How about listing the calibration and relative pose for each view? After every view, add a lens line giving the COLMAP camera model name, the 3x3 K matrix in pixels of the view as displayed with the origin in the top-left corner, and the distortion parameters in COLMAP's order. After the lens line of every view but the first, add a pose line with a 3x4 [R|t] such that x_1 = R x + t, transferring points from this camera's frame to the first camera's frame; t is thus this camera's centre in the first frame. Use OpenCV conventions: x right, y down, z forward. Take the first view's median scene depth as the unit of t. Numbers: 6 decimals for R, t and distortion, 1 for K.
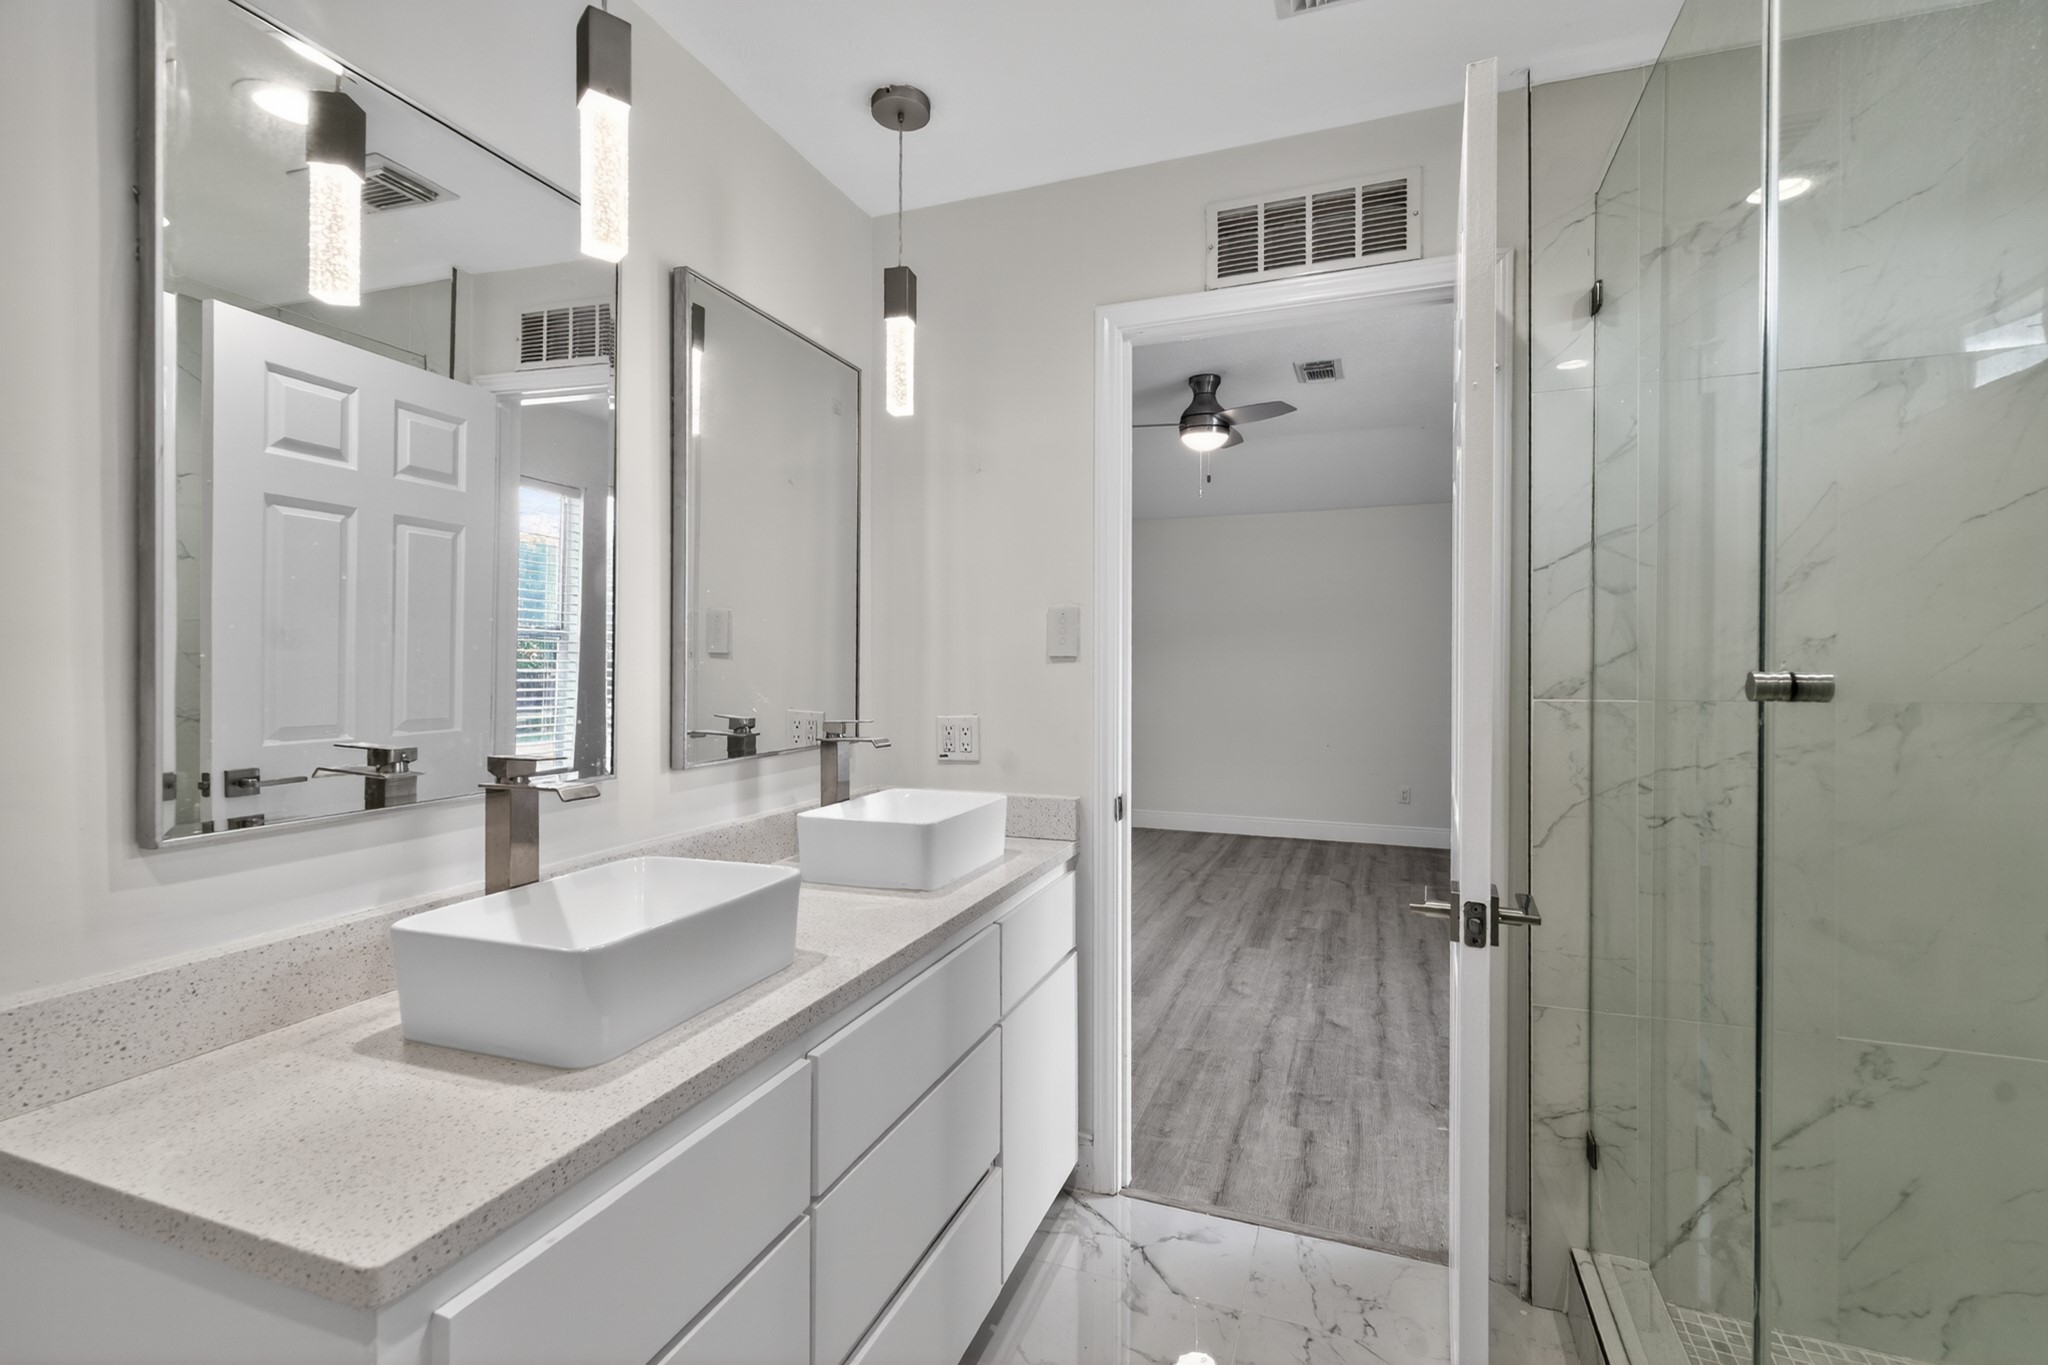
lens RADIAL K [[893.6, 0, 1026.9], [0, 893.6, 669.8], [0, 0, 1]] dist [0.006342, -0.002147]
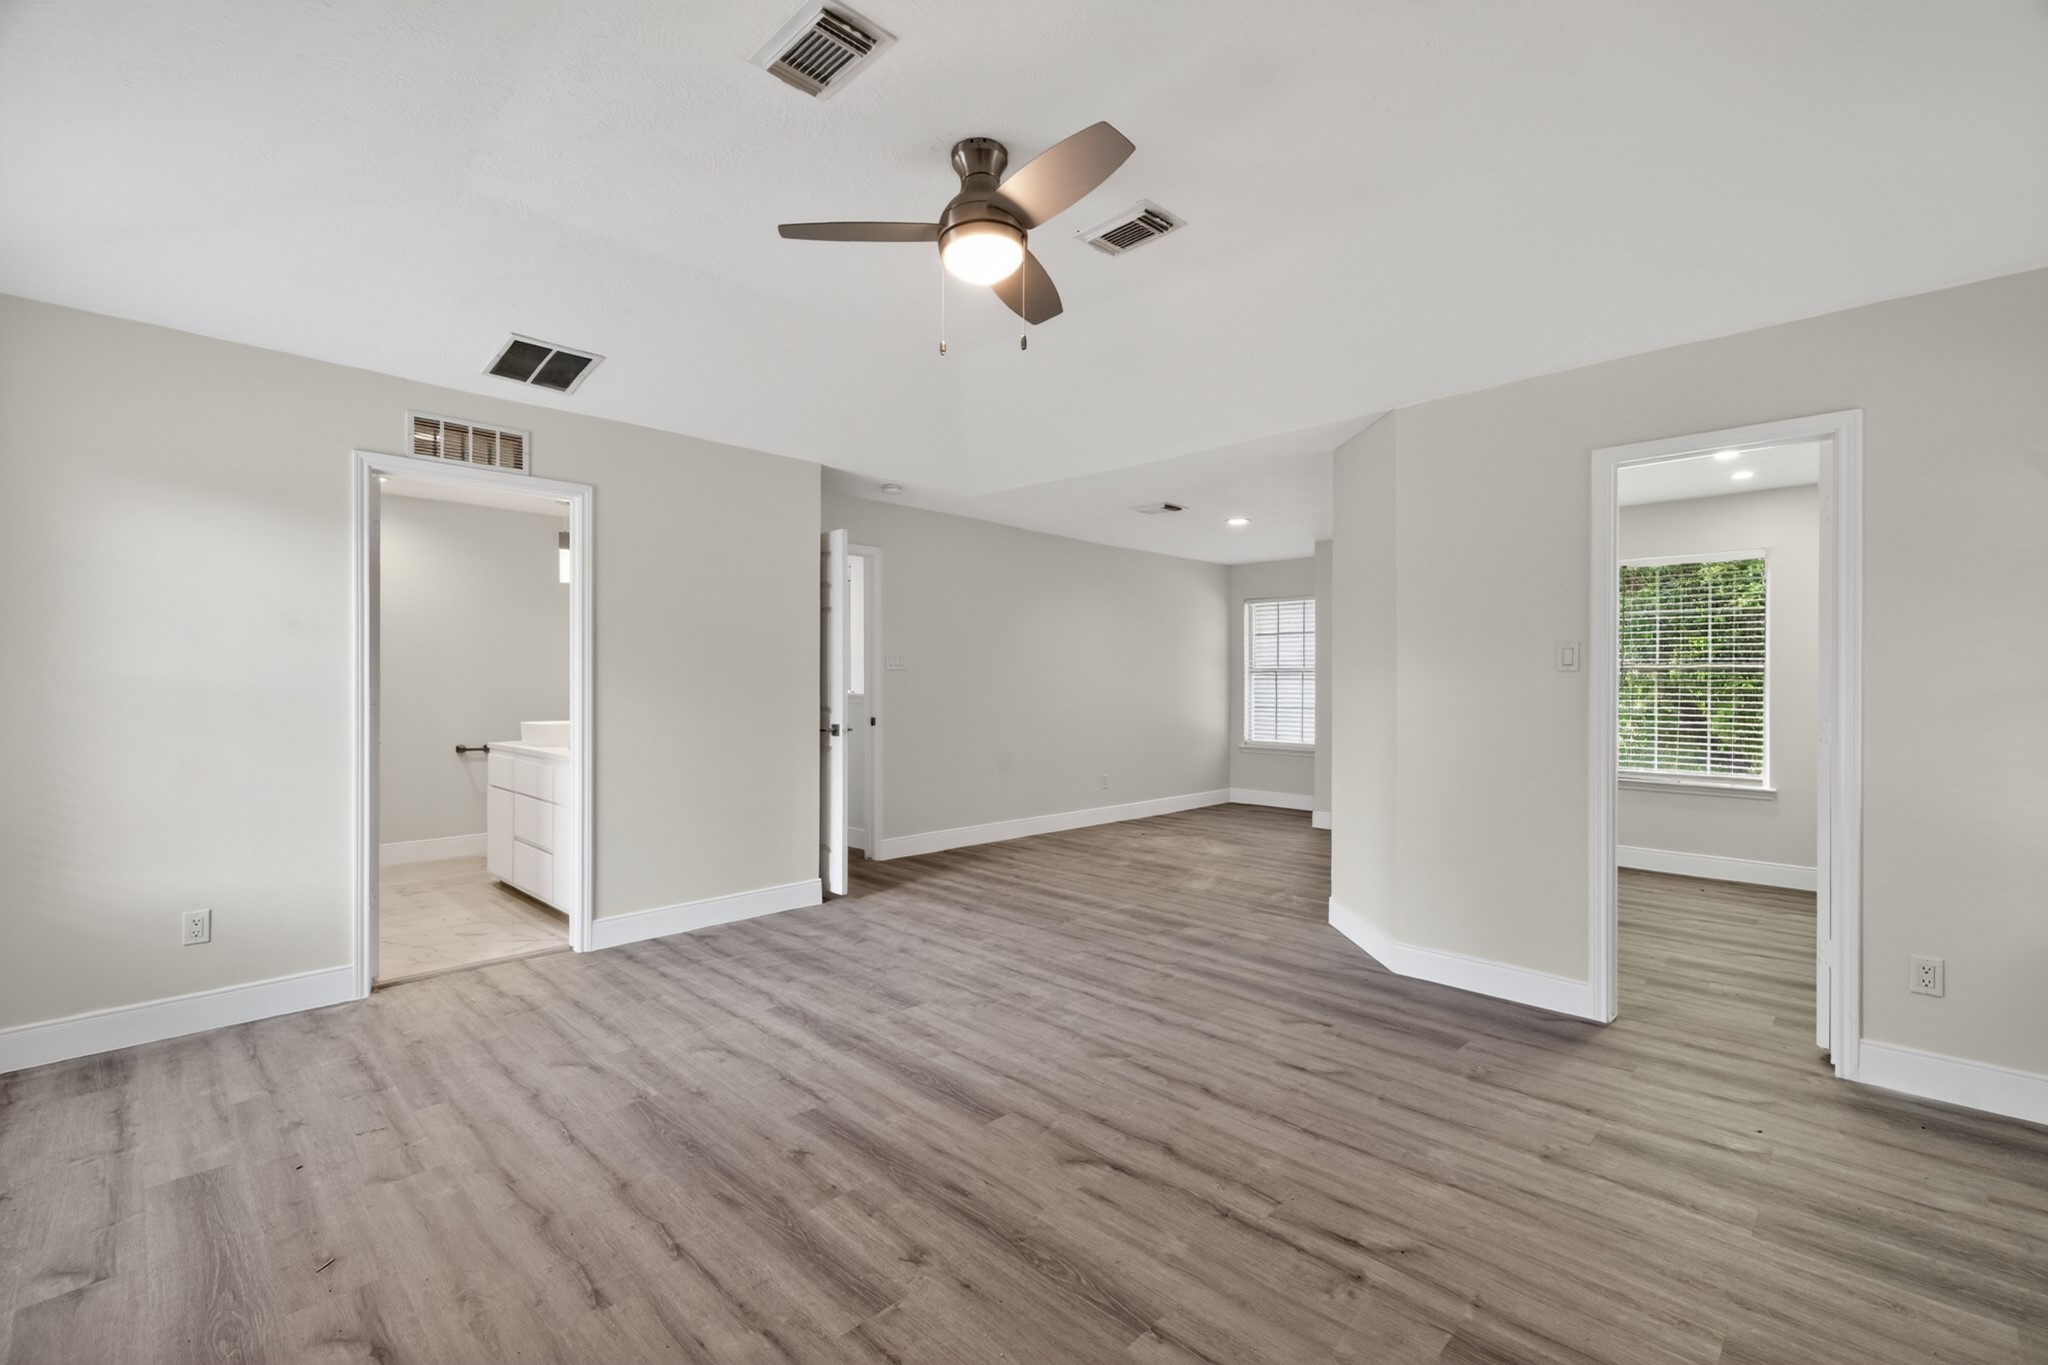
lens RADIAL K [[893.6, 0, 1028.1], [0, 893.6, 683.3], [0, 0, 1]] dist [0.006342, -0.002147]
pose [[-0.395062, -0.000023, -0.918654, 0.876317], [-0.010126, 0.999939, 0.004329, 0.005144], [0.918599, 0.011012, -0.395038, 1.574671]]
